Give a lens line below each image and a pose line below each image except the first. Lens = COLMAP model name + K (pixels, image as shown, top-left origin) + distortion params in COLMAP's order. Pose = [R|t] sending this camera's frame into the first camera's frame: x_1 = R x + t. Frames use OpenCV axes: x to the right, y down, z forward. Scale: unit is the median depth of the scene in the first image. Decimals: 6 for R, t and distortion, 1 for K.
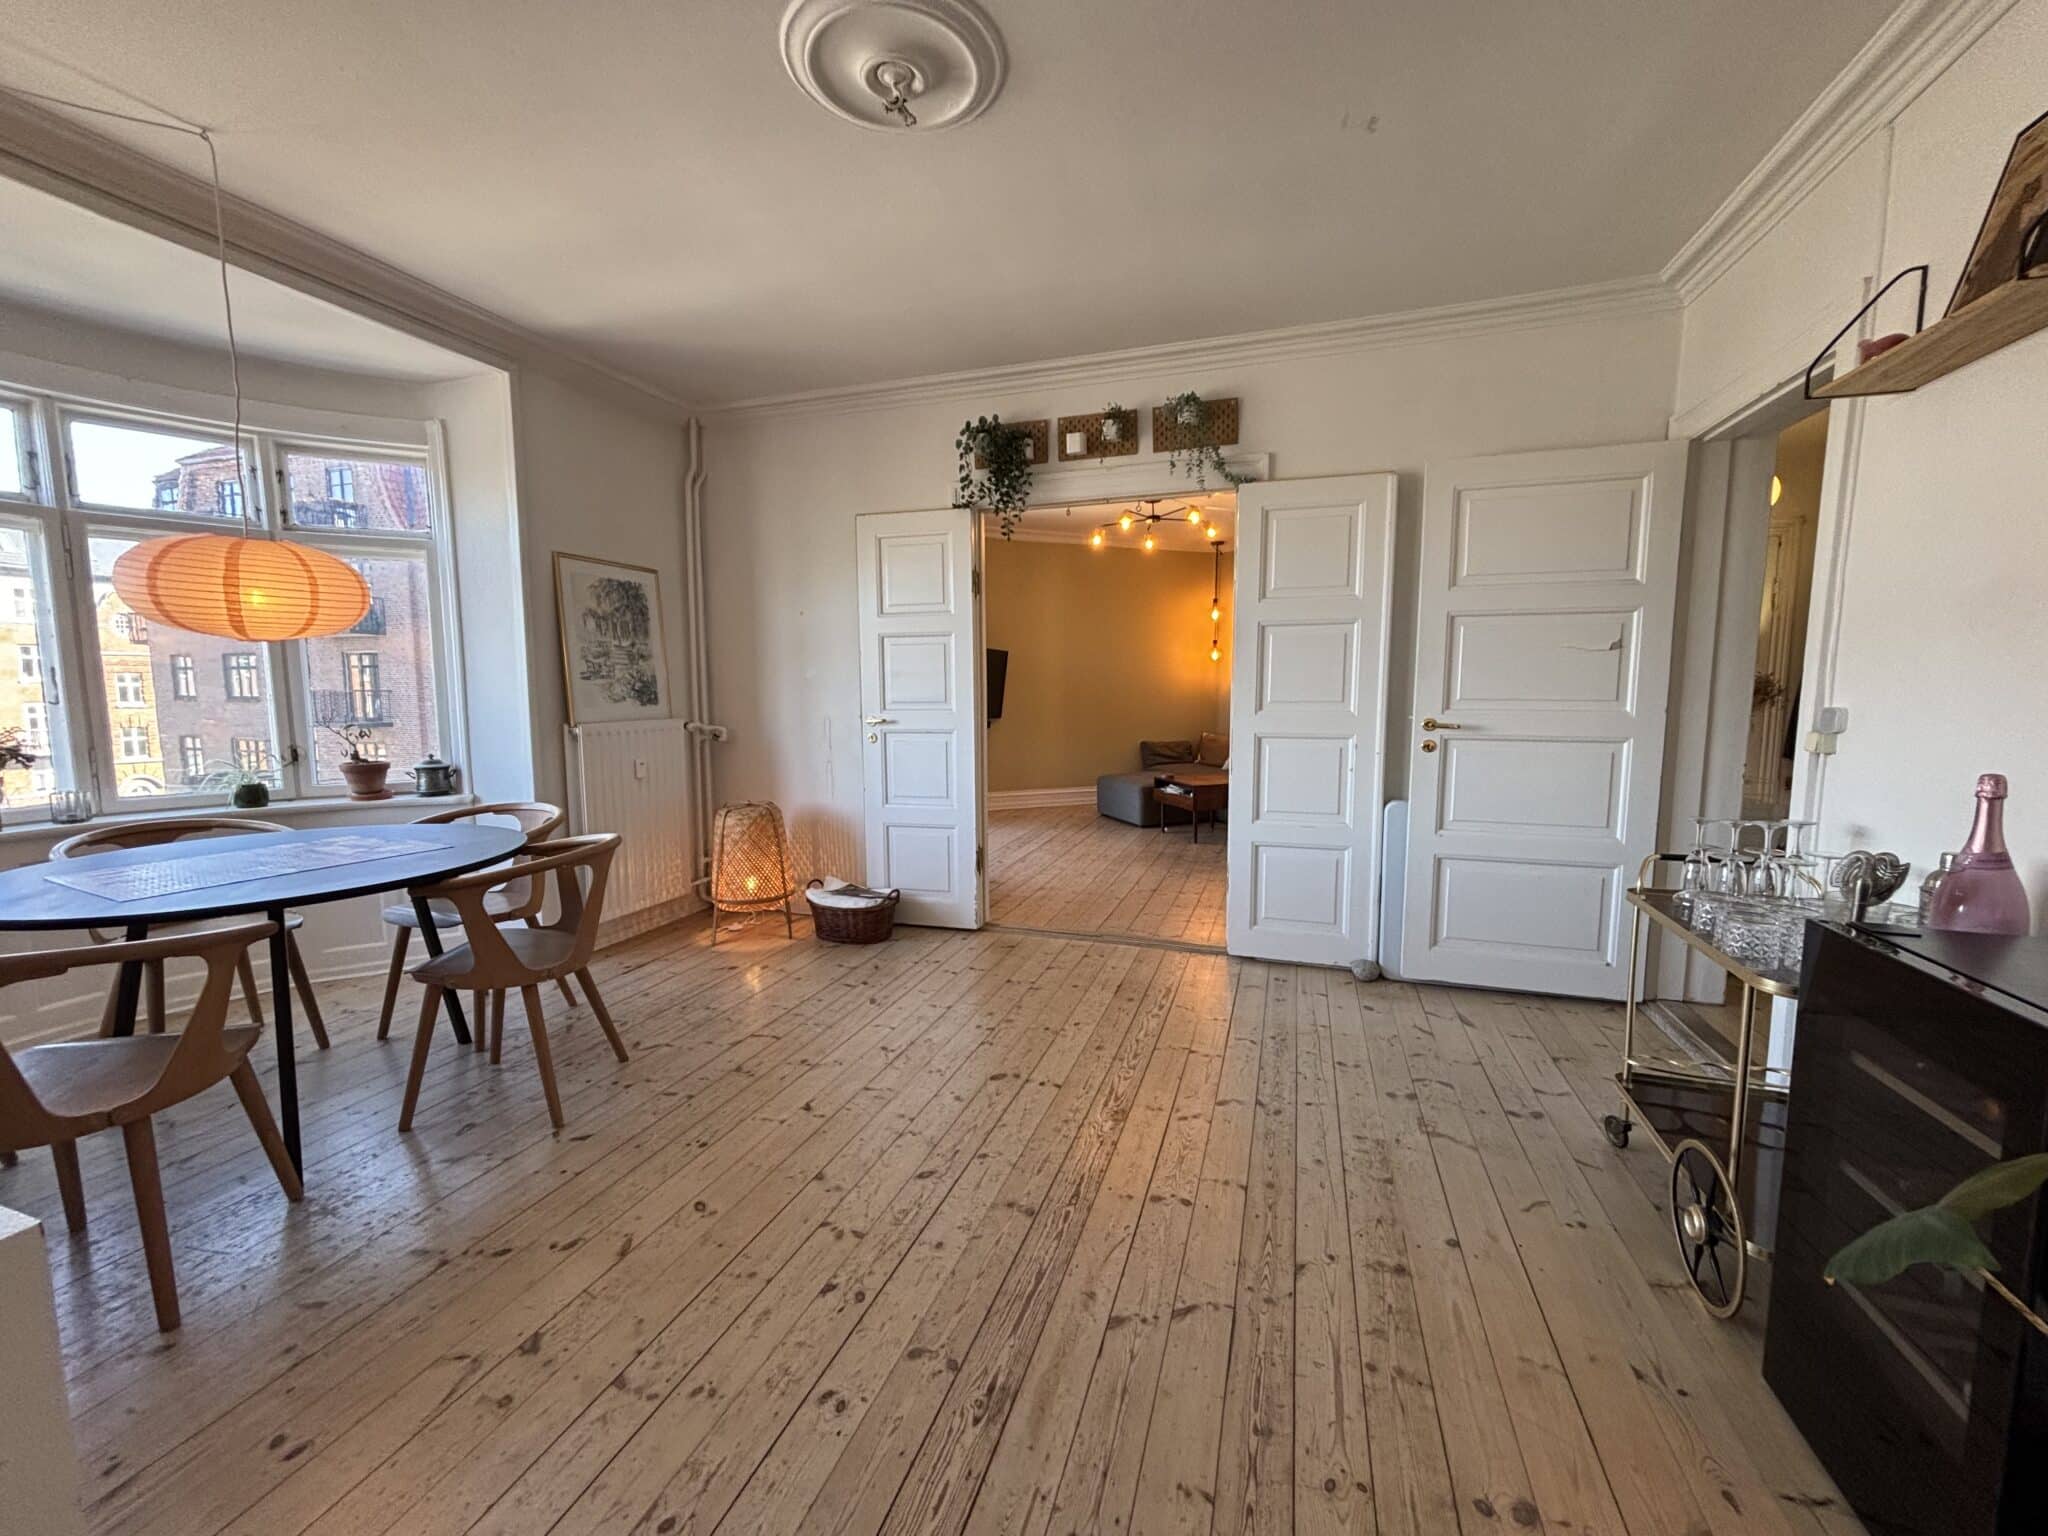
lens RADIAL K [[819.1, 0, 1021.2], [0, 819.1, 775.1], [0, 0, 1]] dist [0.000209, -0.001099]
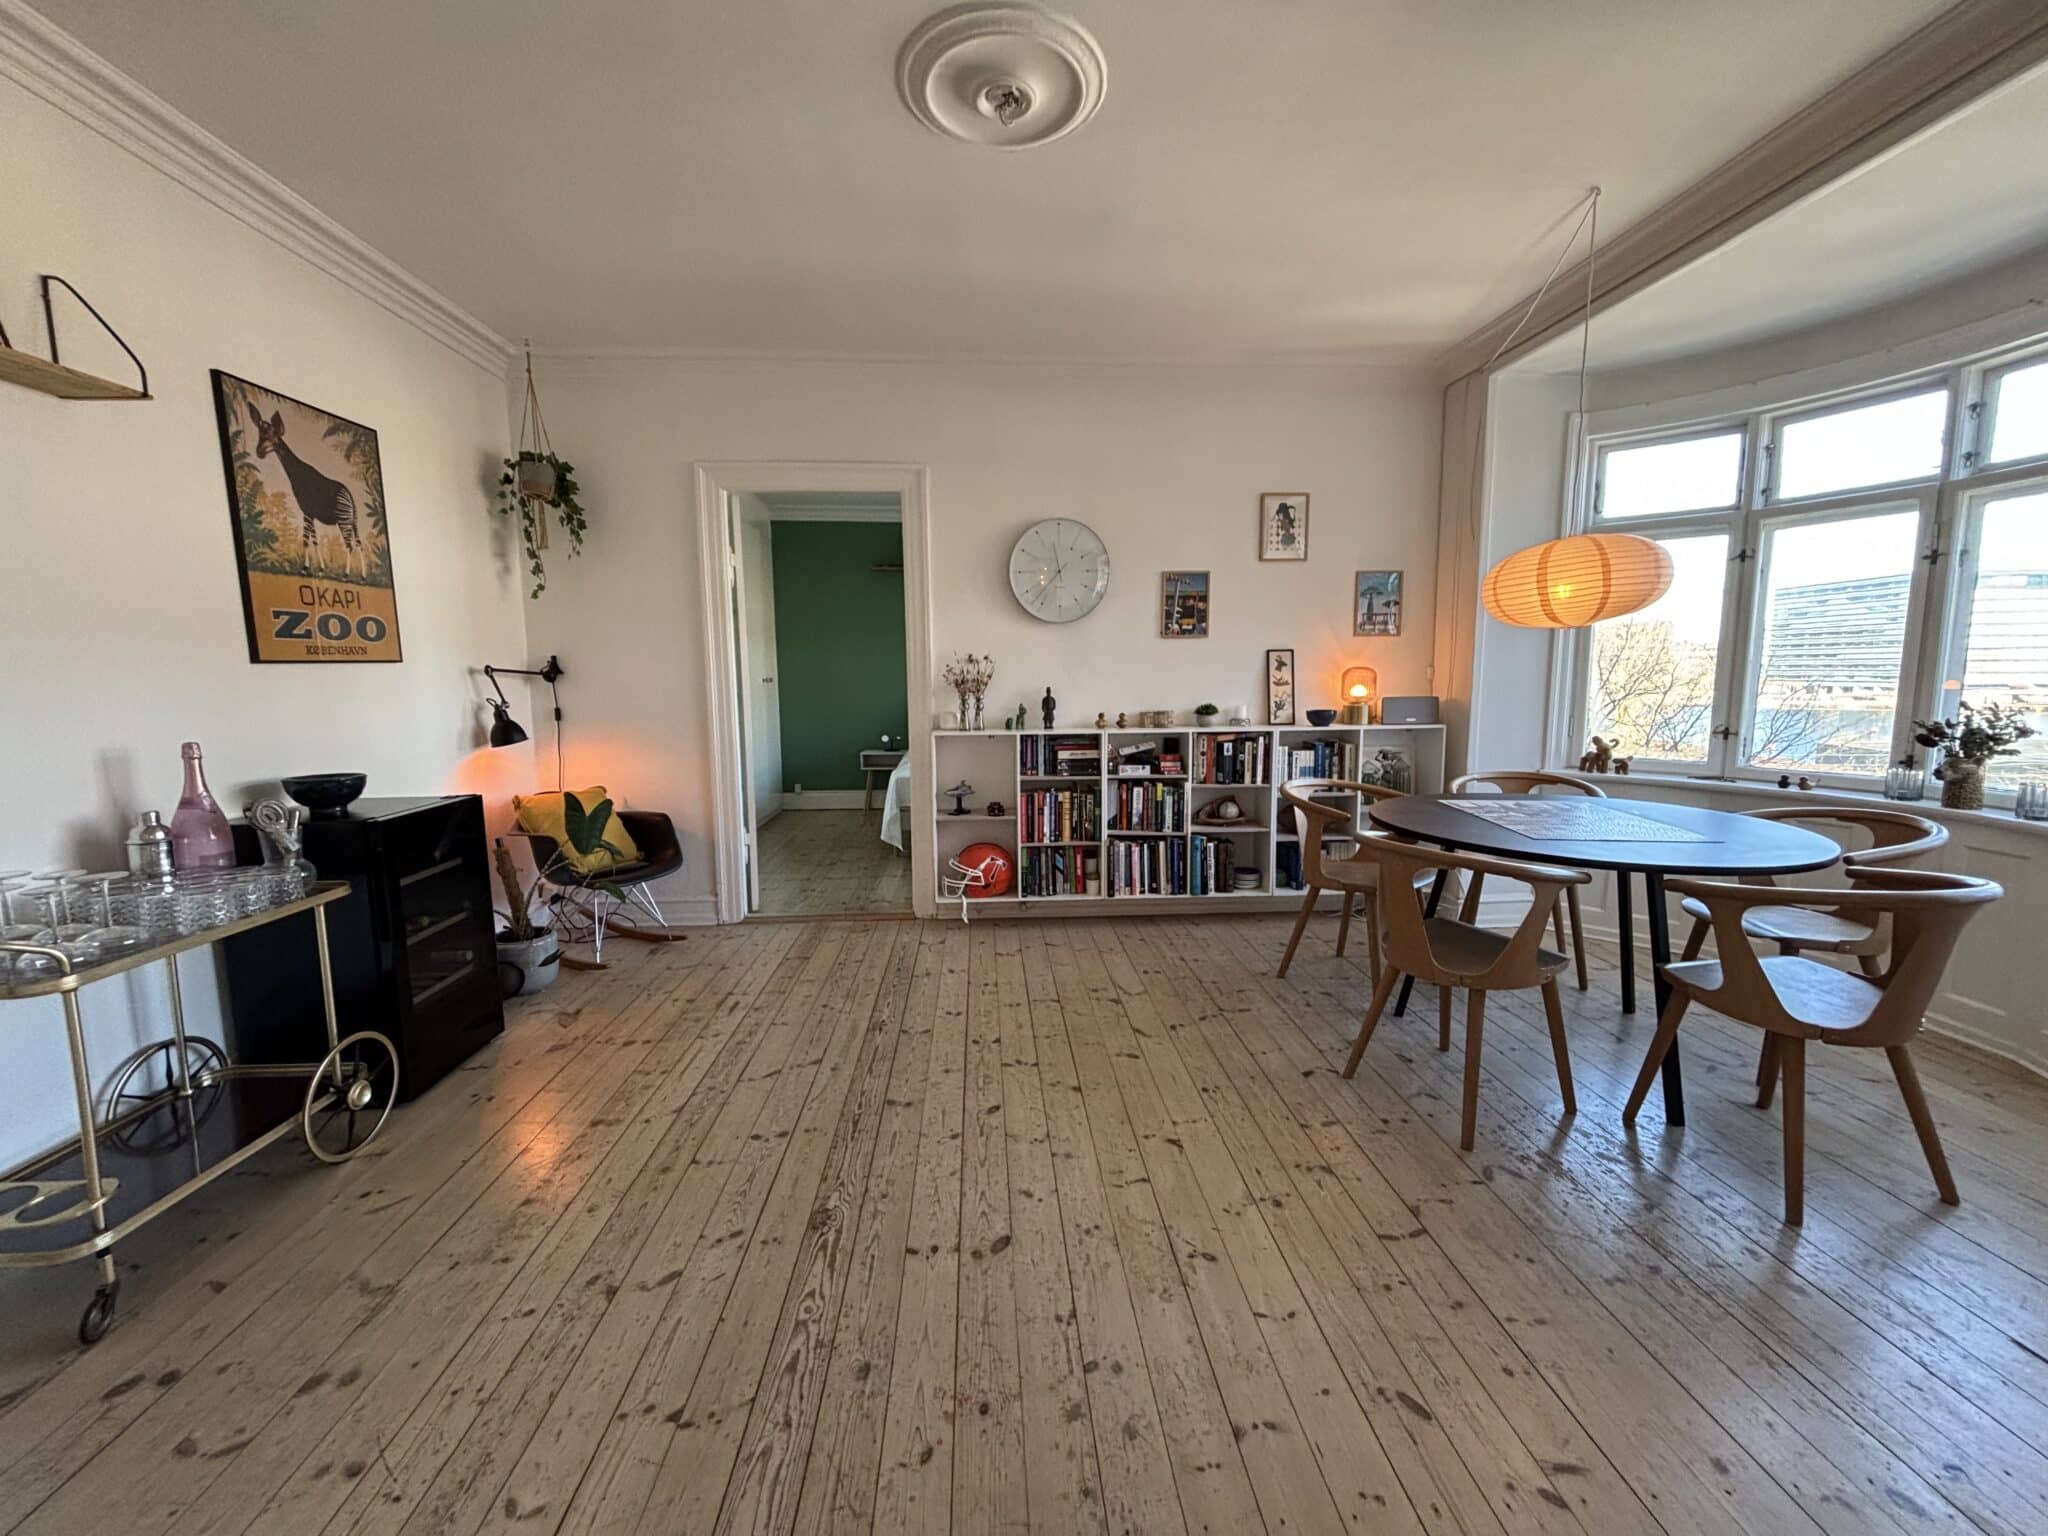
lens RADIAL K [[819.1, 0, 1019.9], [0, 819.1, 767.4], [0, 0, 1]] dist [0.000209, -0.001099]
pose [[-0.930434, 0.053307, -0.362562, 0.195773], [-0.030577, 0.974620, 0.221766, -0.184103], [0.365182, 0.217424, -0.905190, 1.626649]]
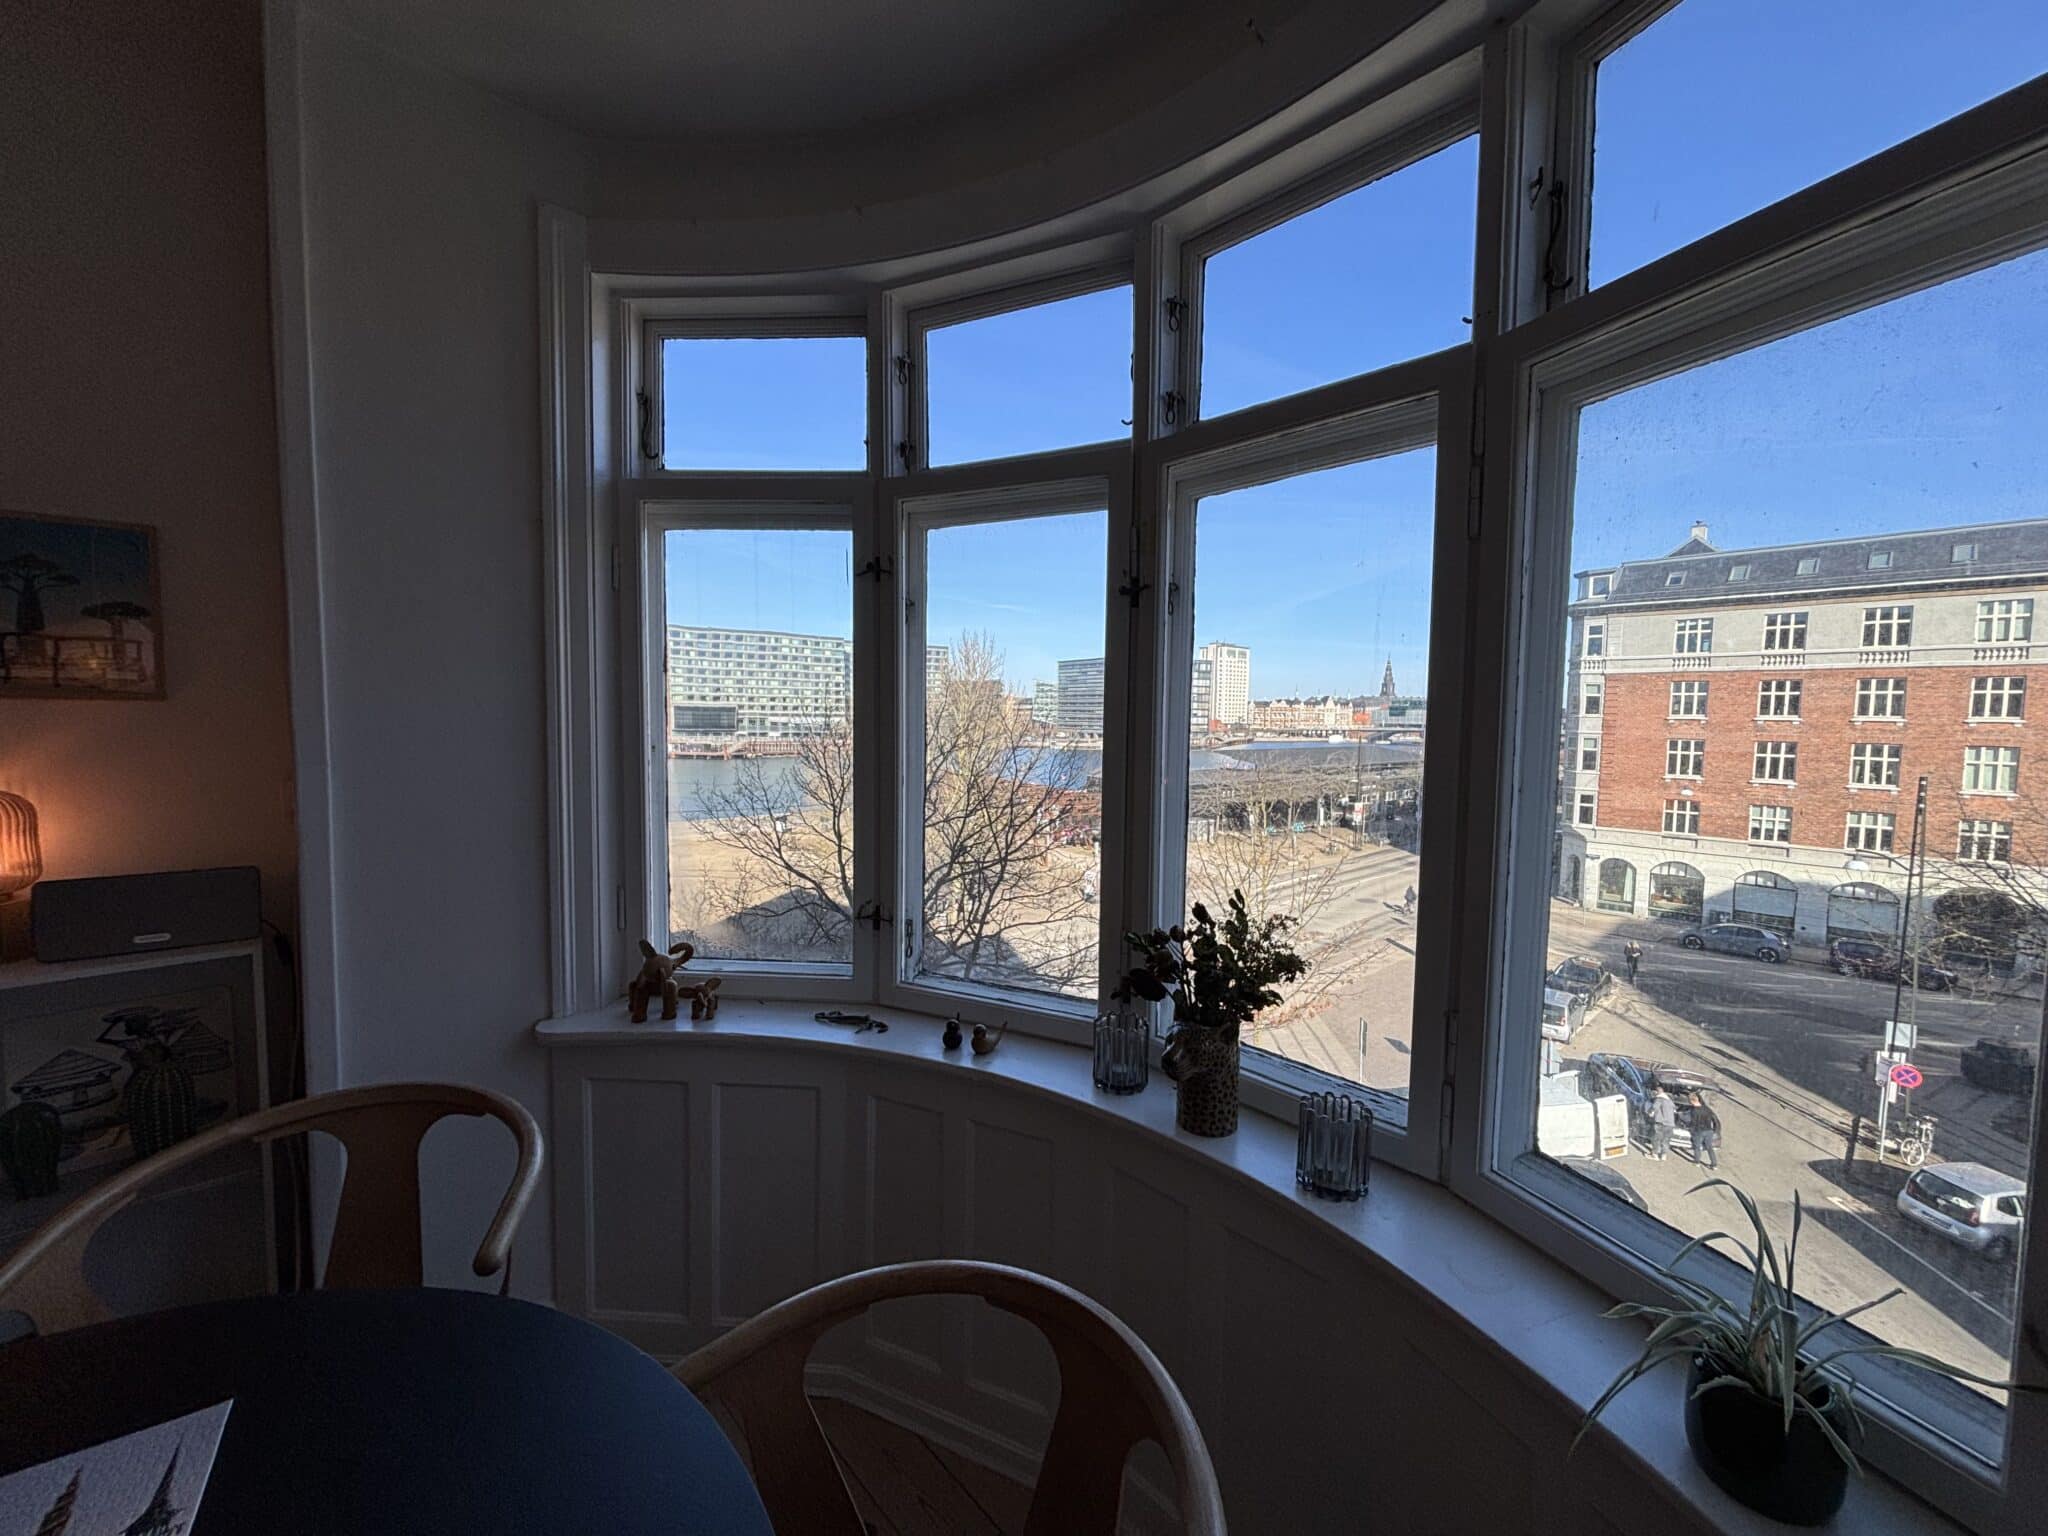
lens RADIAL K [[819.1, 0, 1028.7], [0, 819.1, 763.6], [0, 0, 1]] dist [0.000209, -0.001099]
pose [[-0.475137, 0.047070, -0.878652, -0.864947], [-0.113006, 0.987034, 0.113985, -0.194865], [0.872625, 0.153452, -0.463657, 1.218950]]
